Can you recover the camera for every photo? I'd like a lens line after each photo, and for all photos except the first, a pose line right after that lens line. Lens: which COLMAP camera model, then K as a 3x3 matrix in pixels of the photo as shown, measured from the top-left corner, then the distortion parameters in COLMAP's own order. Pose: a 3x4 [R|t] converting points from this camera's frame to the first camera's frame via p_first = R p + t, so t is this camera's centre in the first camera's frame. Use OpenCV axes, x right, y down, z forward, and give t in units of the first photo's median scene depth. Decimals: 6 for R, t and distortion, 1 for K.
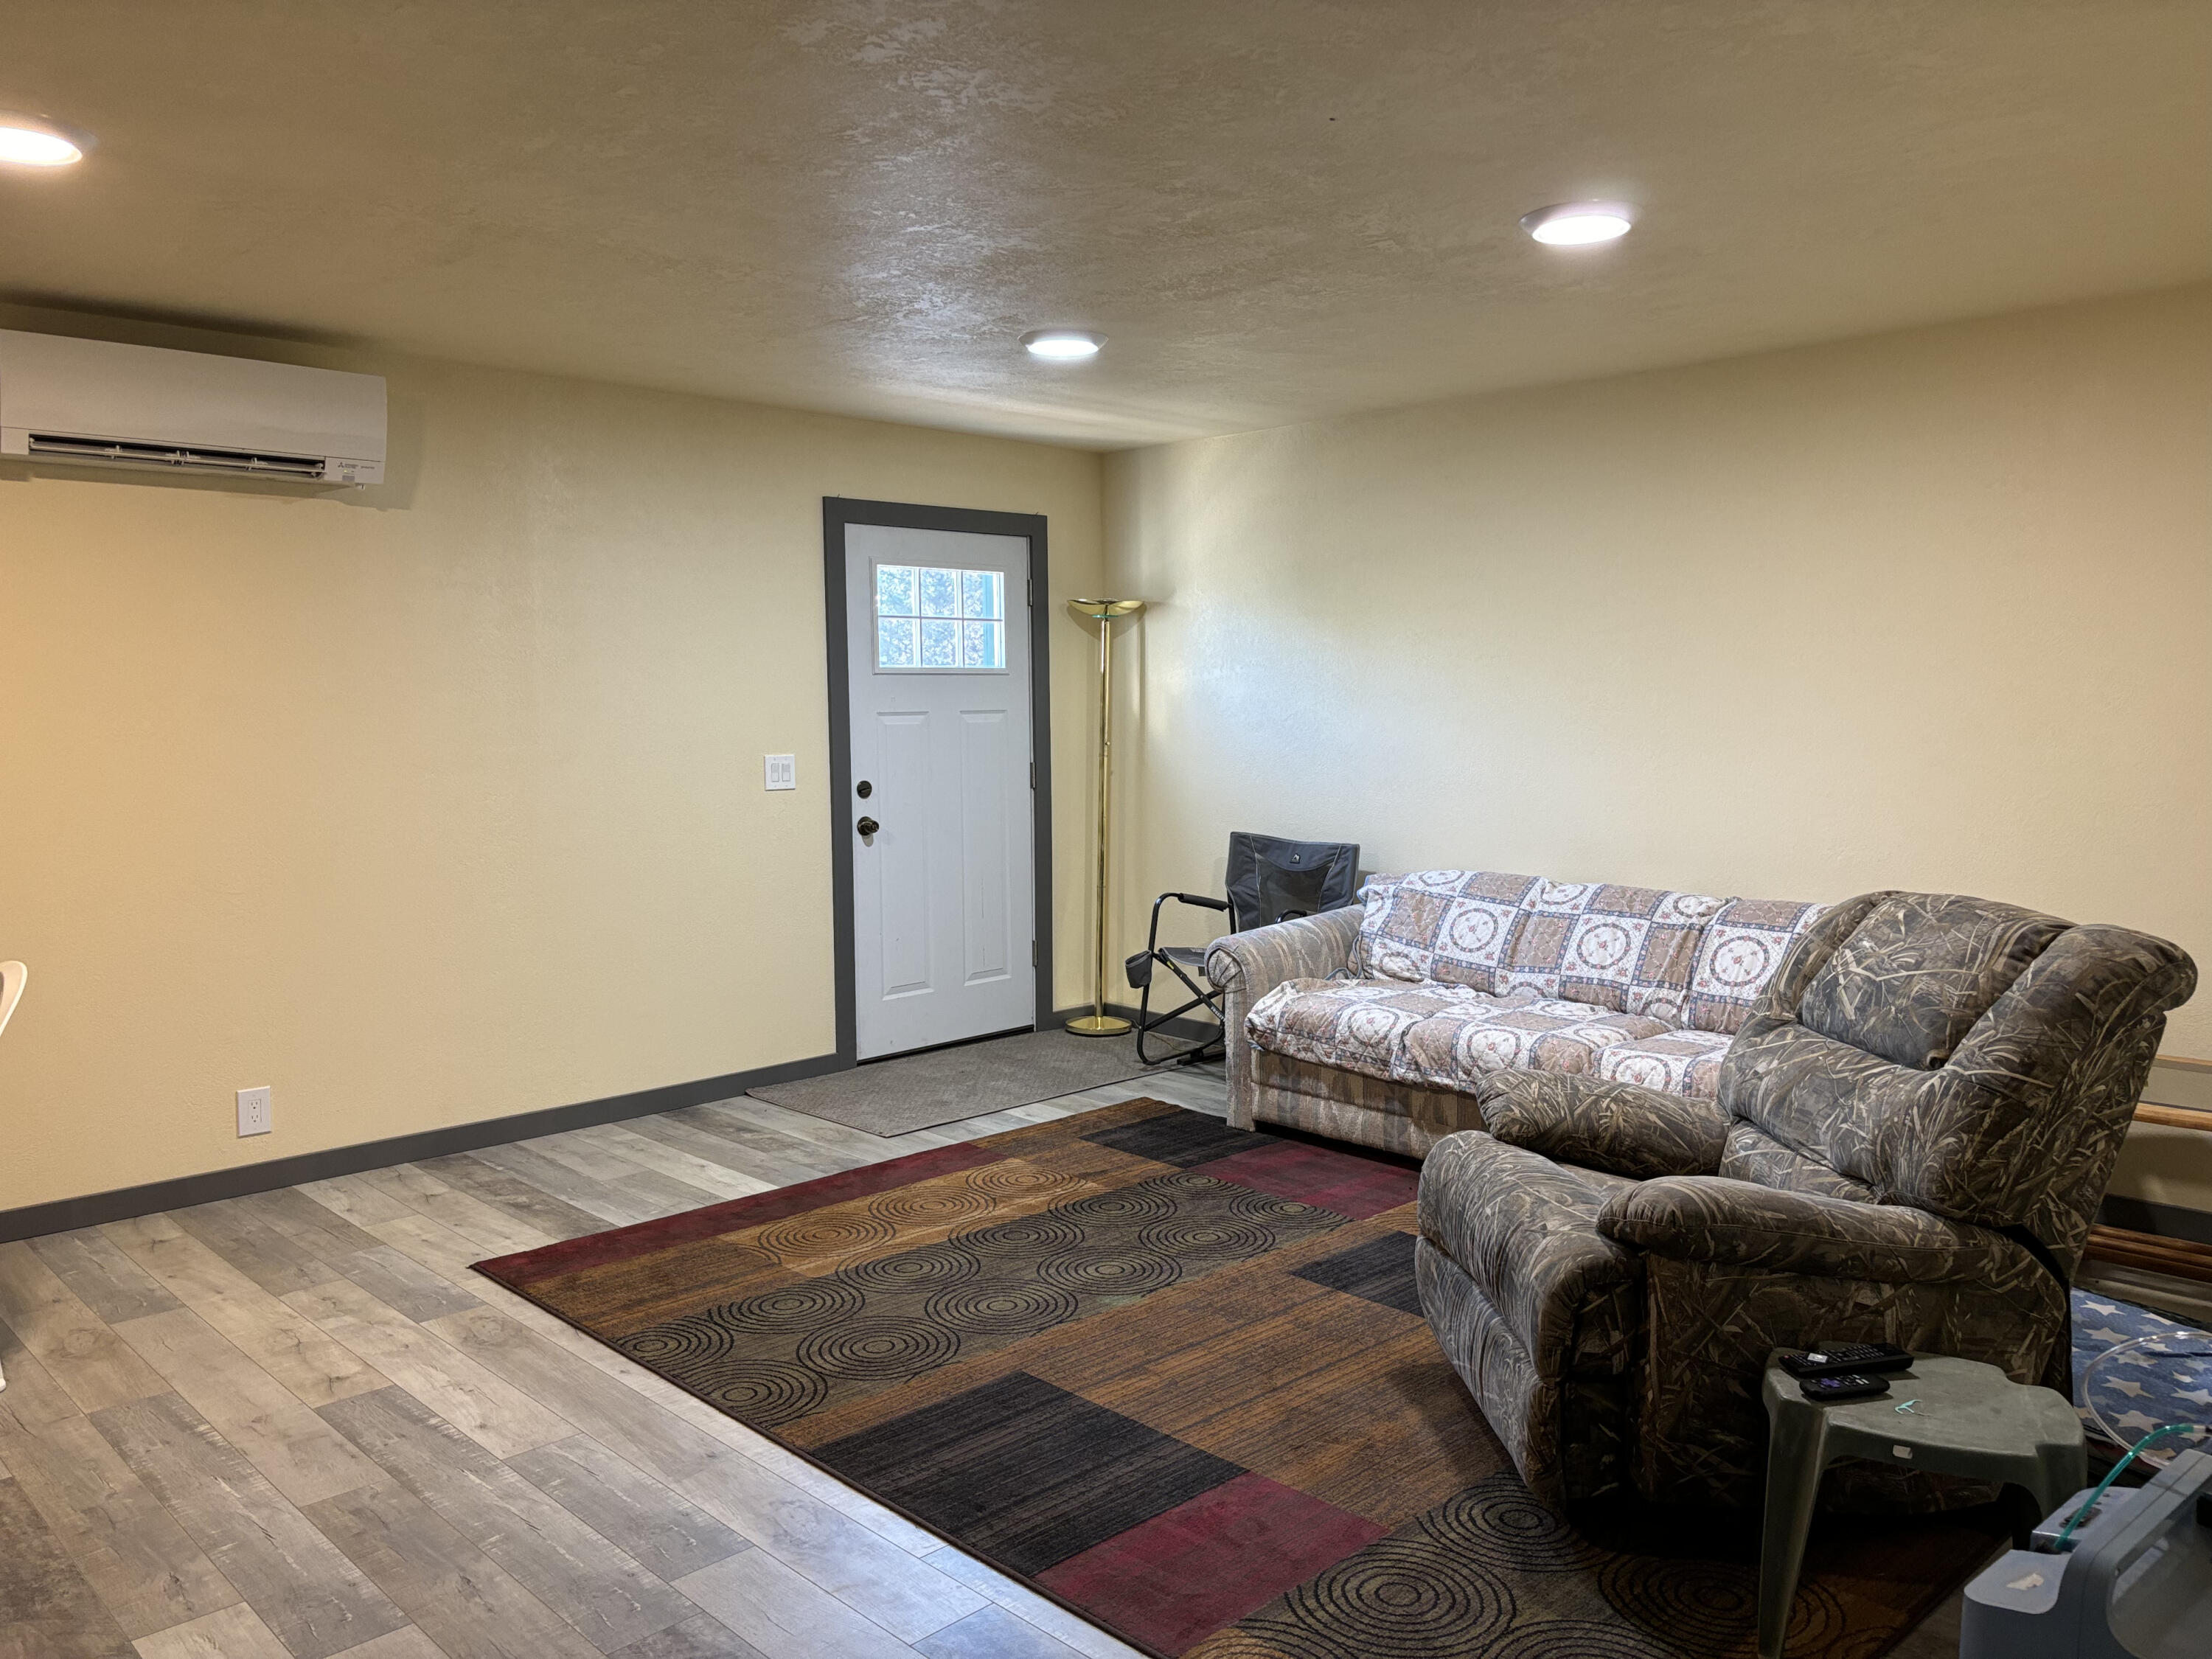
lens RADIAL K [[1668.7, 0, 1107.3], [0, 1668.7, 831.0], [0, 0, 1]] dist [0.048745, -0.057223]
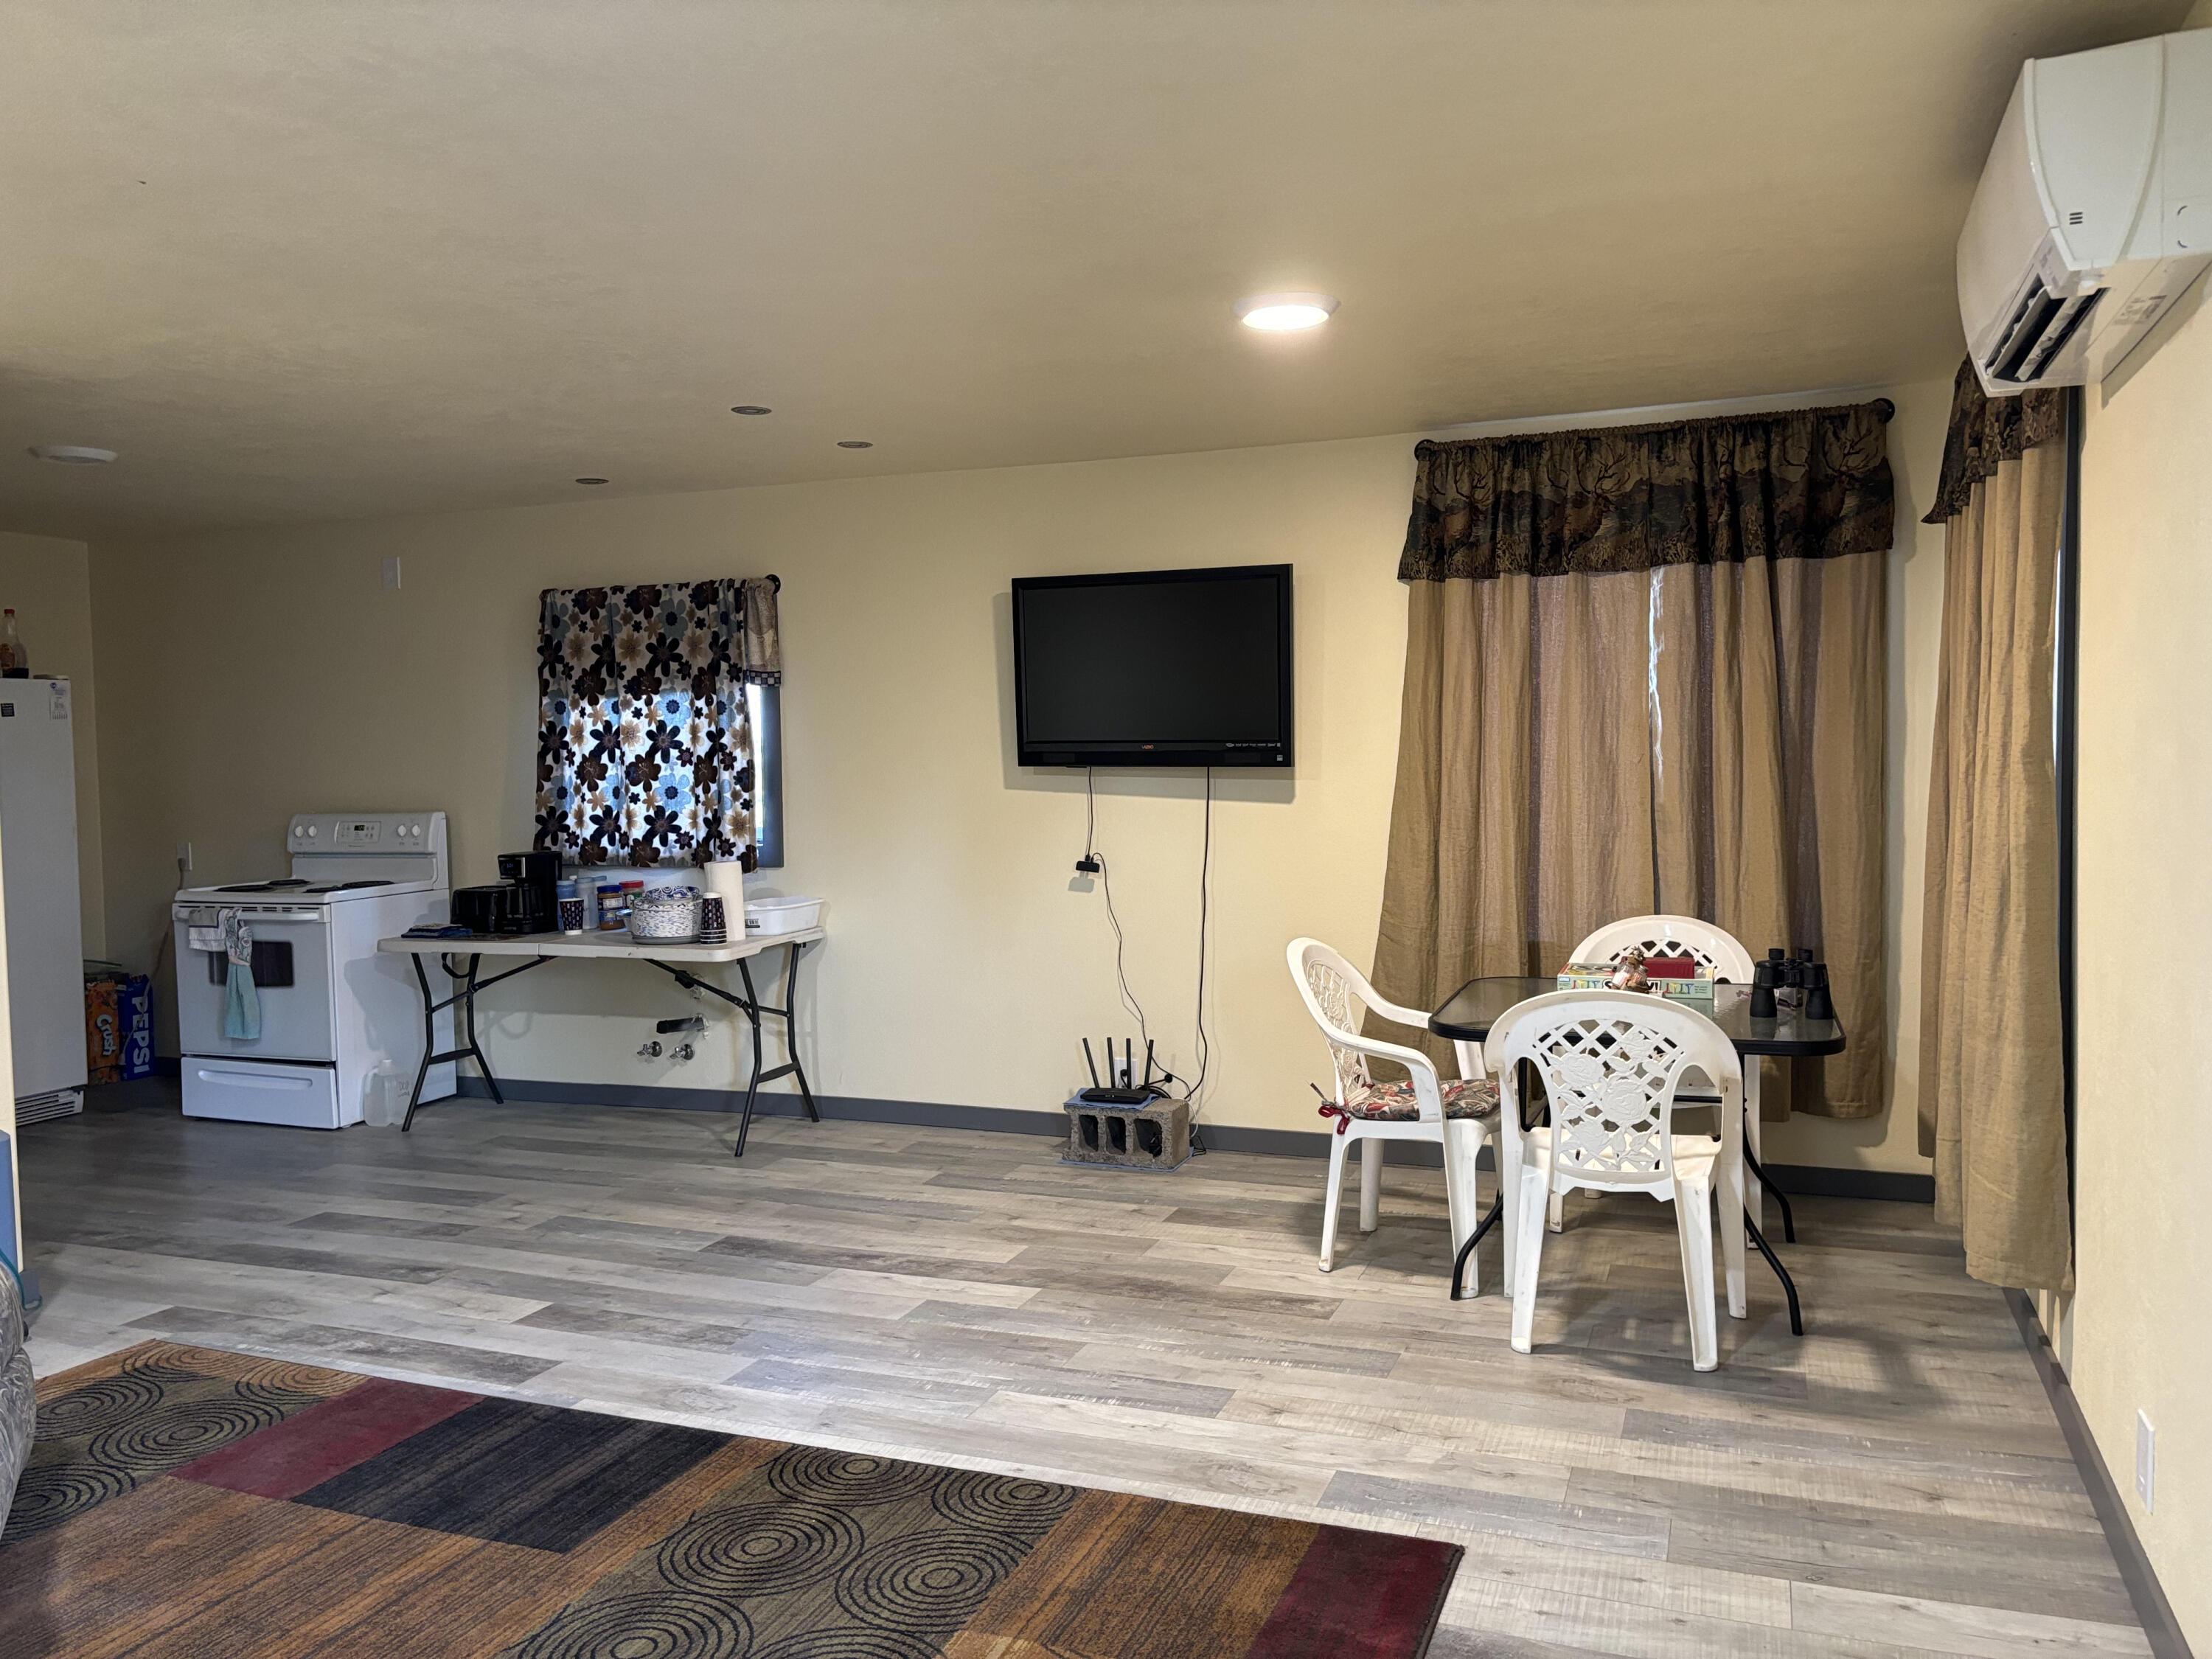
lens RADIAL K [[1668.7, 0, 1105.3], [0, 1668.7, 832.5], [0, 0, 1]] dist [0.048745, -0.057223]
pose [[-0.908636, 0.045681, -0.415084, 0.035086], [-0.010374, 0.991223, 0.131795, -0.147423], [0.417461, 0.124060, -0.900186, 1.809531]]
